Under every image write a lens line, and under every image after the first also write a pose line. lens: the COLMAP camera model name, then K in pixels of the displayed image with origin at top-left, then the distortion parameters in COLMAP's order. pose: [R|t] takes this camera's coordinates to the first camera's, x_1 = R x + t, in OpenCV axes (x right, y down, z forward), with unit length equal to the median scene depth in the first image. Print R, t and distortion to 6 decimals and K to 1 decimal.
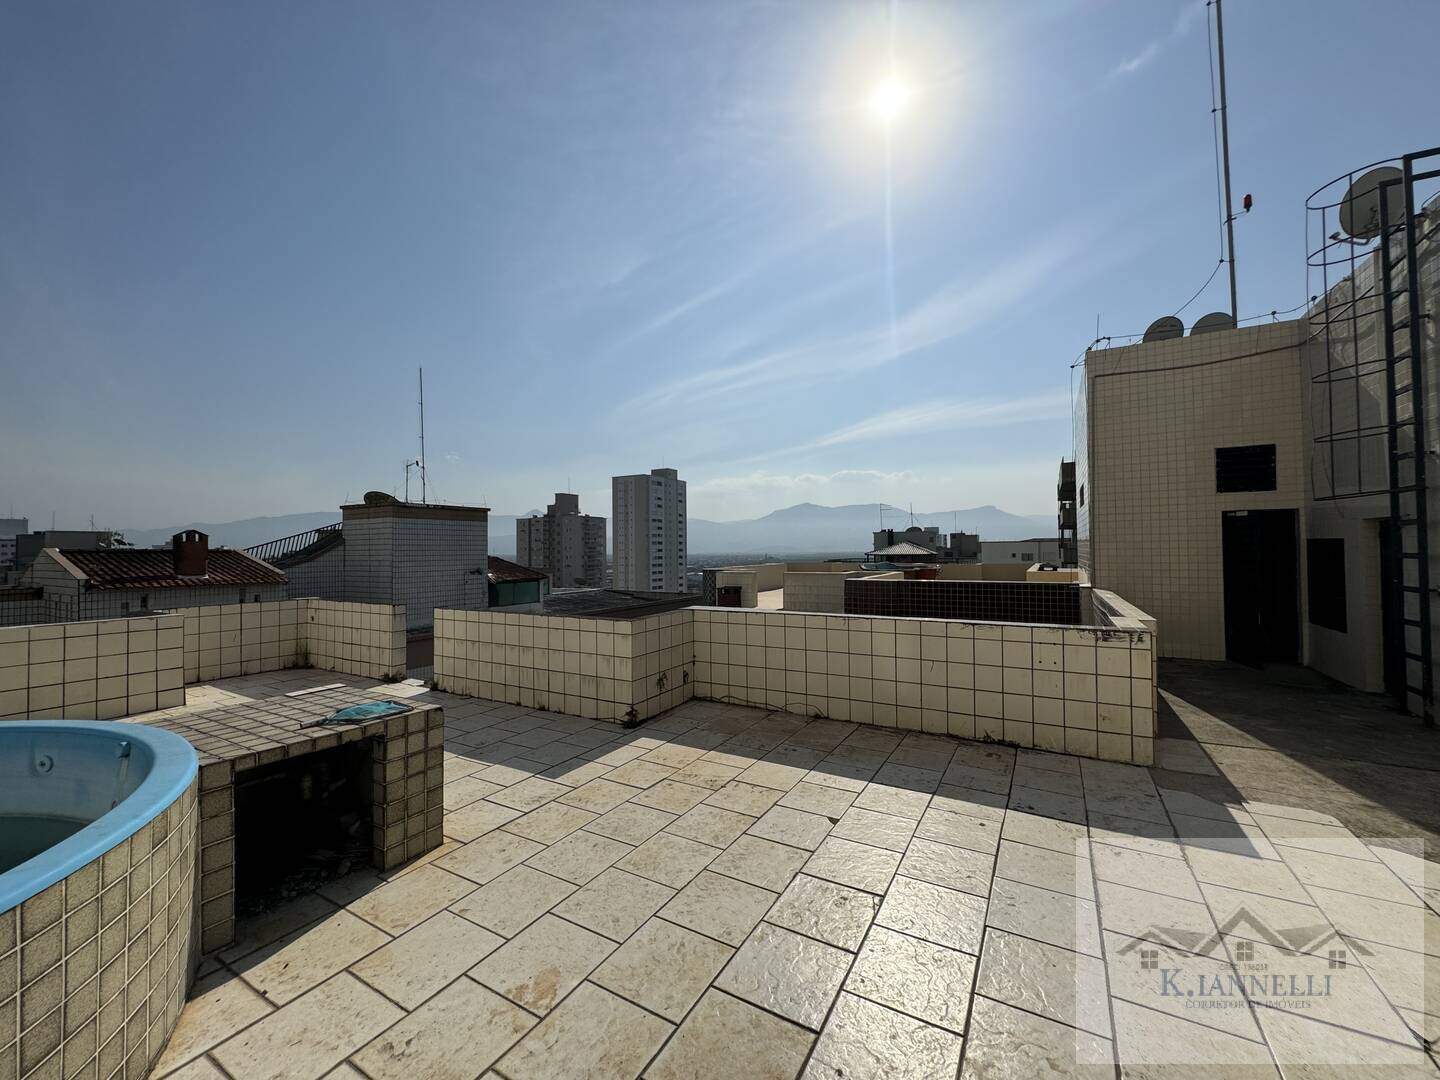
lens RADIAL K [[576.7, 0, 719.2], [0, 576.7, 538.9], [0, 0, 1]] dist [-0.002661, 0.000763]
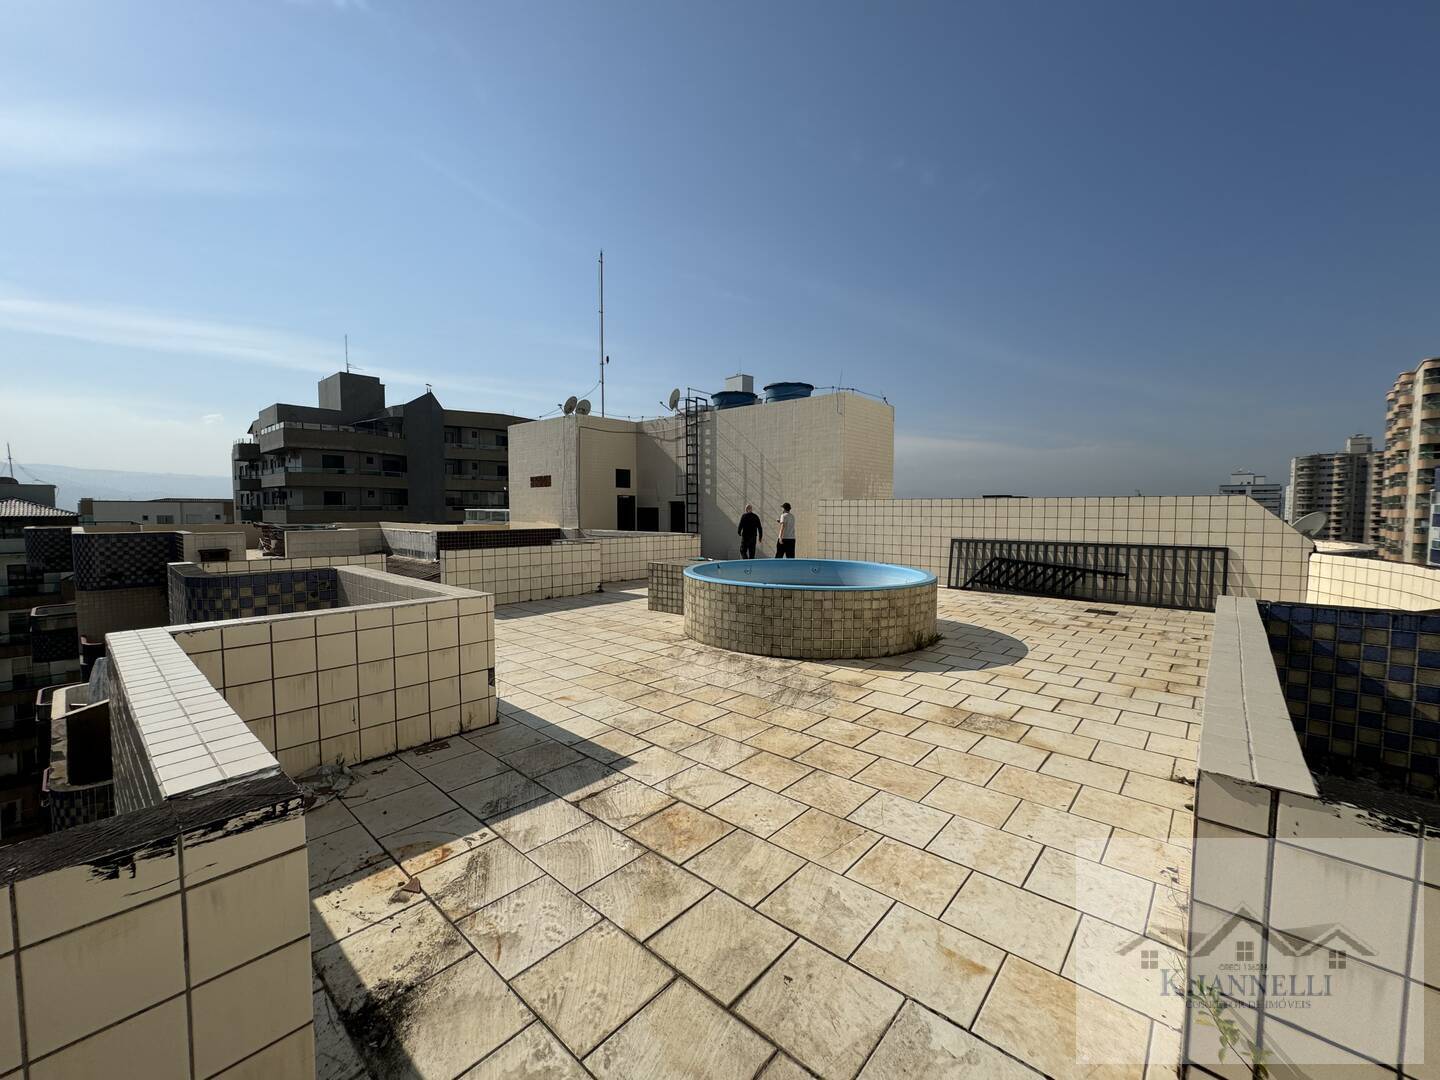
lens RADIAL K [[576.7, 0, 724.0], [0, 576.7, 543.0], [0, 0, 1]] dist [-0.002661, 0.000763]
pose [[0.187249, -0.047181, 0.981179, -1.494001], [-0.023623, 0.998341, 0.052514, 0.015105], [-0.982028, -0.033011, 0.185824, 0.111707]]
